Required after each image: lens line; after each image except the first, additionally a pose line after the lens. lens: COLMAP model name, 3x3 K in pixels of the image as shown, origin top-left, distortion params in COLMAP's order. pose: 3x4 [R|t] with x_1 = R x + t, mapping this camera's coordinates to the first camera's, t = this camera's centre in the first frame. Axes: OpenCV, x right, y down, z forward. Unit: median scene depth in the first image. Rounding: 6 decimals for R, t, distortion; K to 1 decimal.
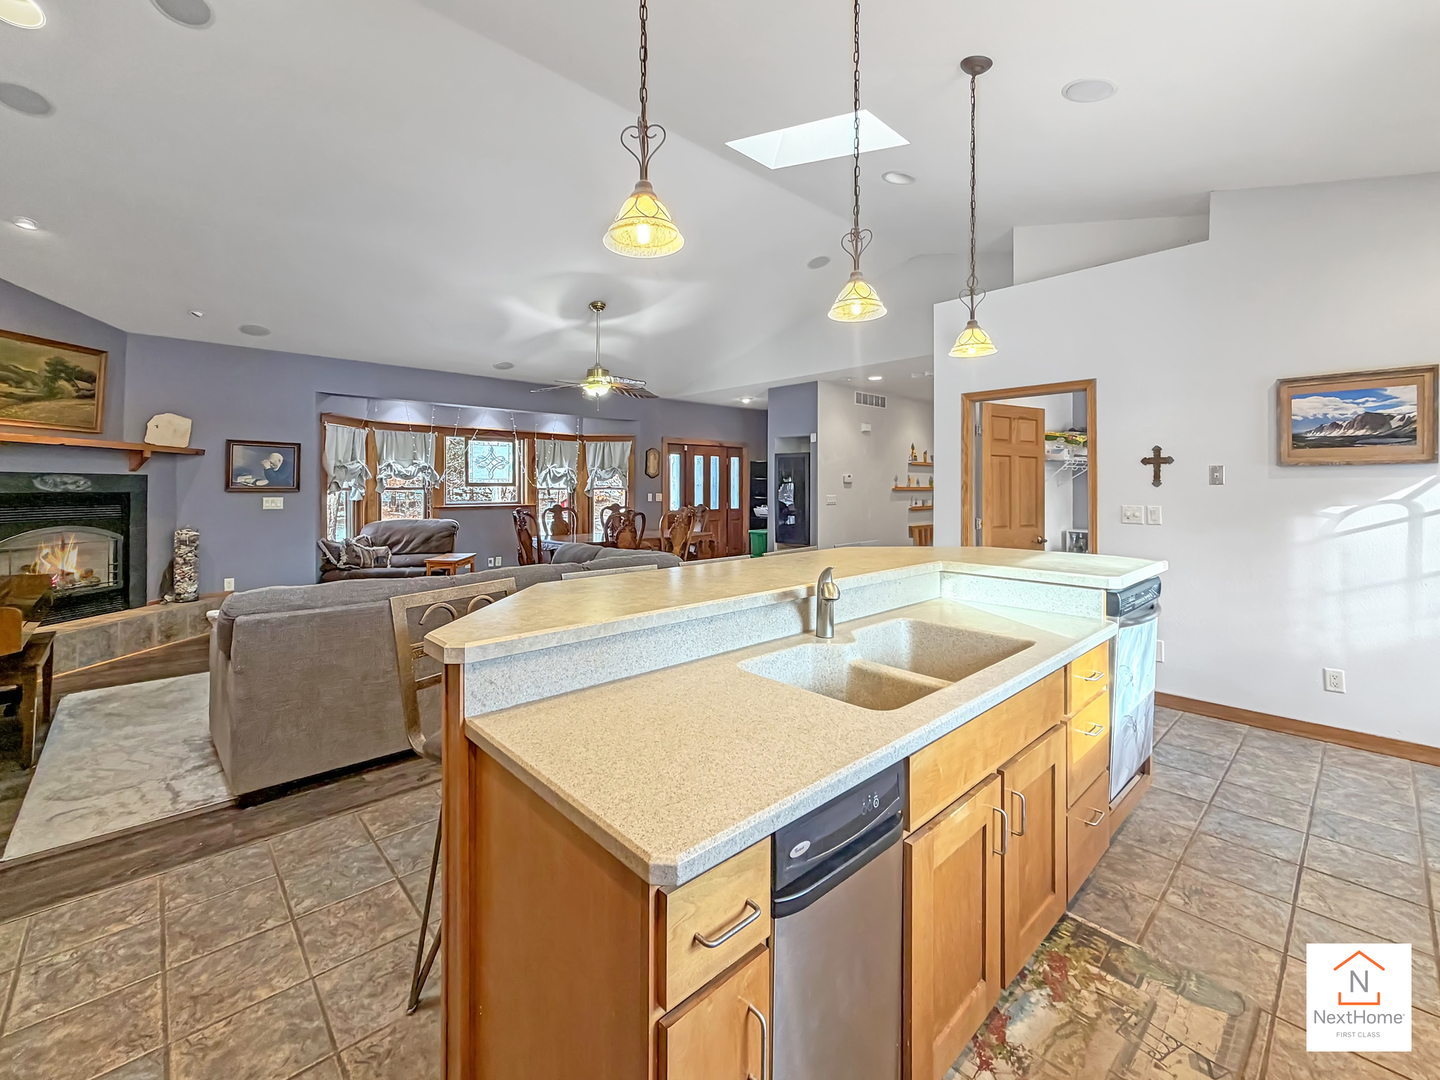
lens RADIAL K [[606.1, 0, 712.8], [0, 606.1, 505.3], [0, 0, 1]] dist [-0.000161, -0.000081]
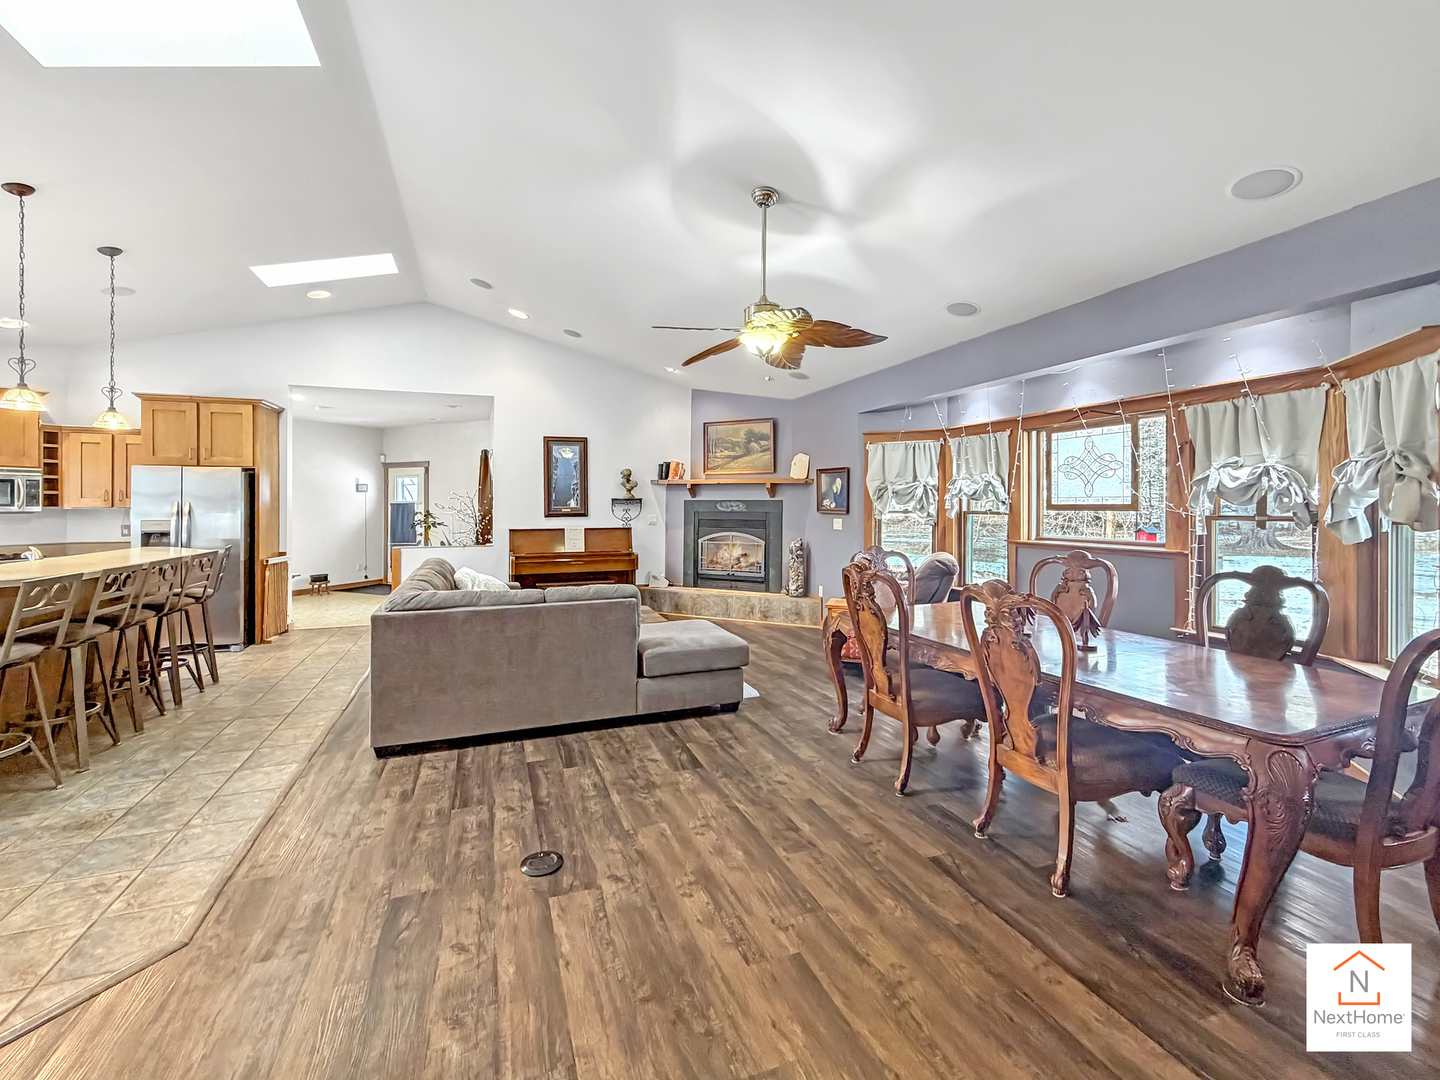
lens RADIAL K [[606.1, 0, 712.8], [0, 606.1, 505.3], [0, 0, 1]] dist [-0.000161, -0.000081]
pose [[-0.381225, 0.003030, -0.924477, 0.267161], [-0.026190, 0.999558, 0.014076, -0.034110], [0.924111, 0.029578, -0.380977, 0.881707]]
